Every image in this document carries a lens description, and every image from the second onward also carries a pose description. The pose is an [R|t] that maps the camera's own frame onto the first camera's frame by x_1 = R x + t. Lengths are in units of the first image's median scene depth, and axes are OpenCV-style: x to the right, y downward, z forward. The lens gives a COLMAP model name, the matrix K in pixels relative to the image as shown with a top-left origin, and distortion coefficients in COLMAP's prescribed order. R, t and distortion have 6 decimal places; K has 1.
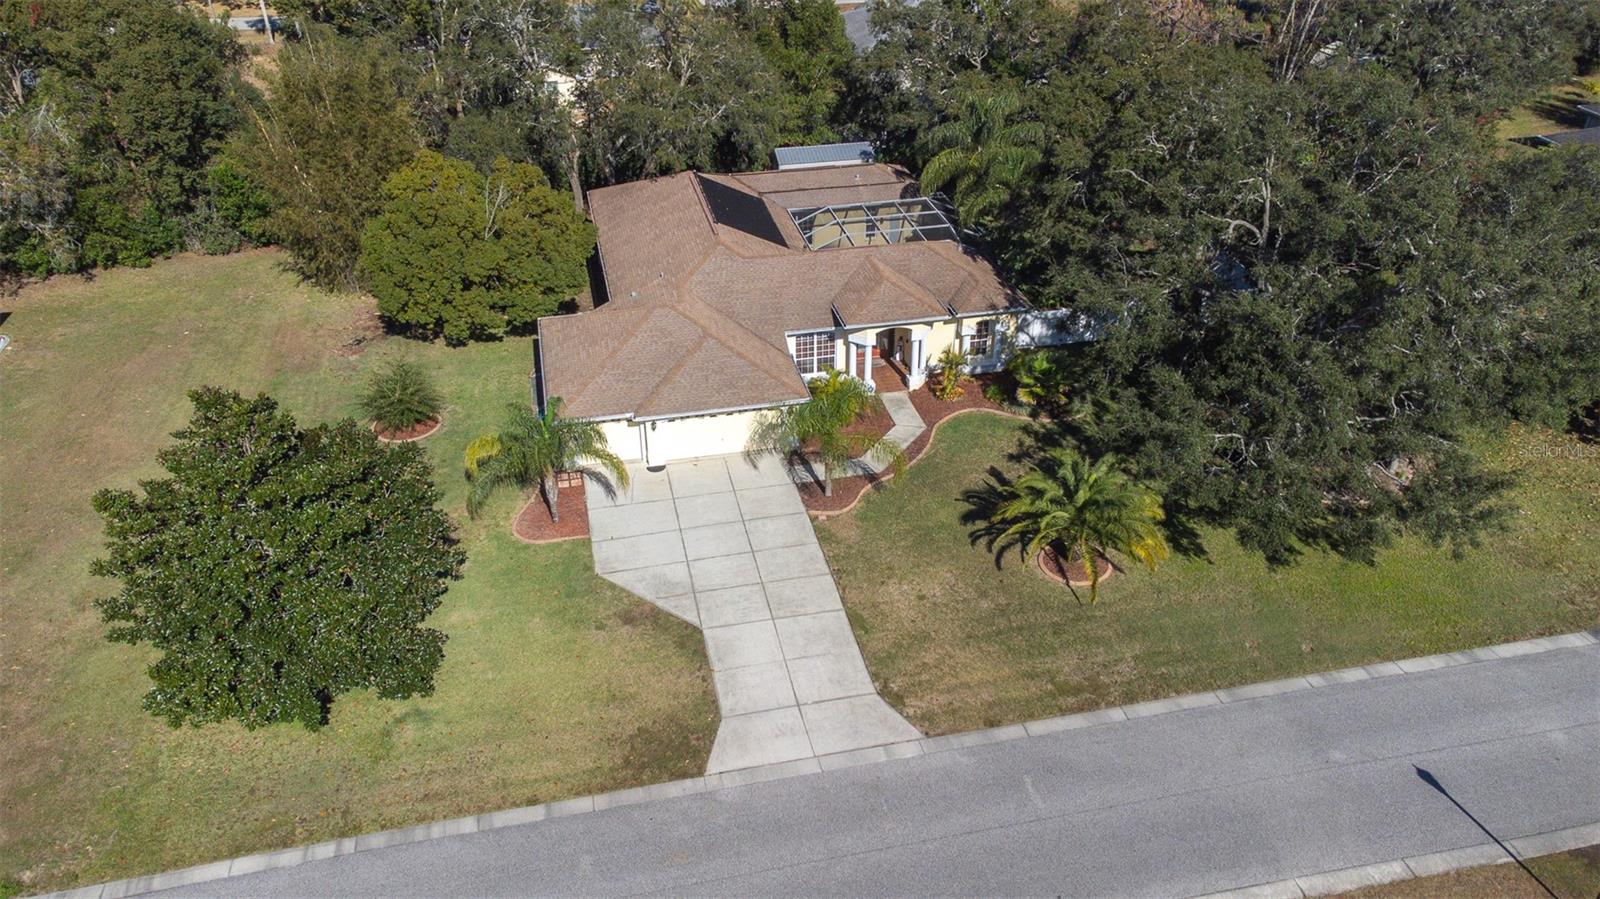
lens RADIAL K [[1203.8, 0, 804.8], [0, 1203.8, 439.8], [0, 0, 1]] dist [0.022064, 0.067200]
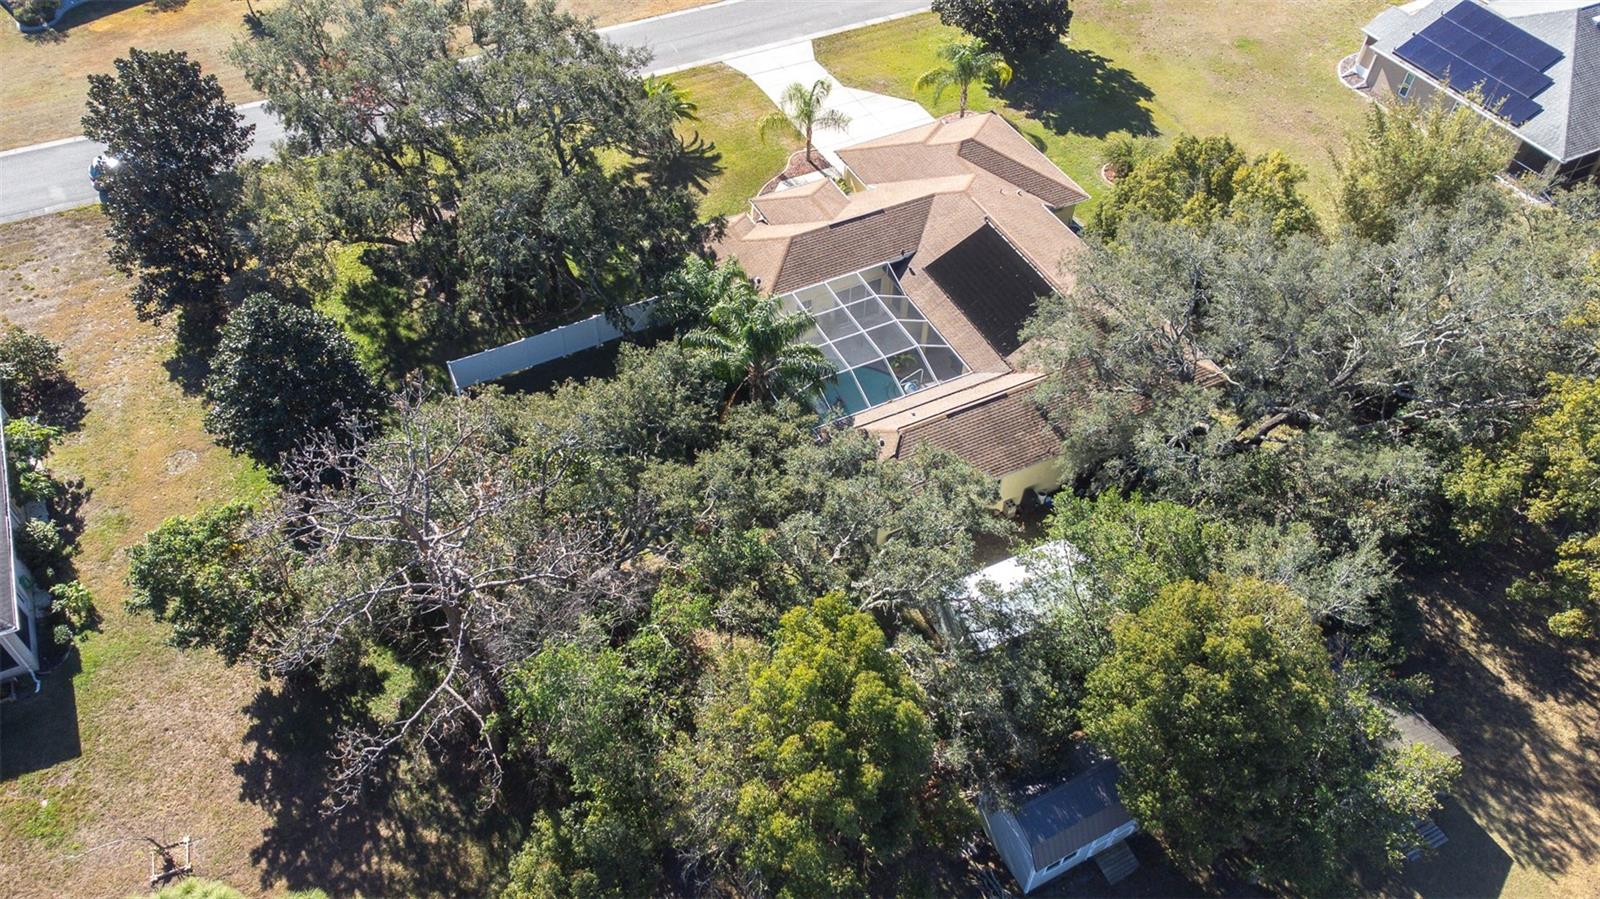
lens RADIAL K [[1203.8, 0, 795.9], [0, 1203.8, 444.0], [0, 0, 1]] dist [0.022064, 0.067200]
pose [[-0.969637, 0.174341, -0.171491, 0.385630], [-0.132789, 0.213513, 0.967874, -1.454460], [0.205356, 0.961258, -0.183879, 1.734149]]
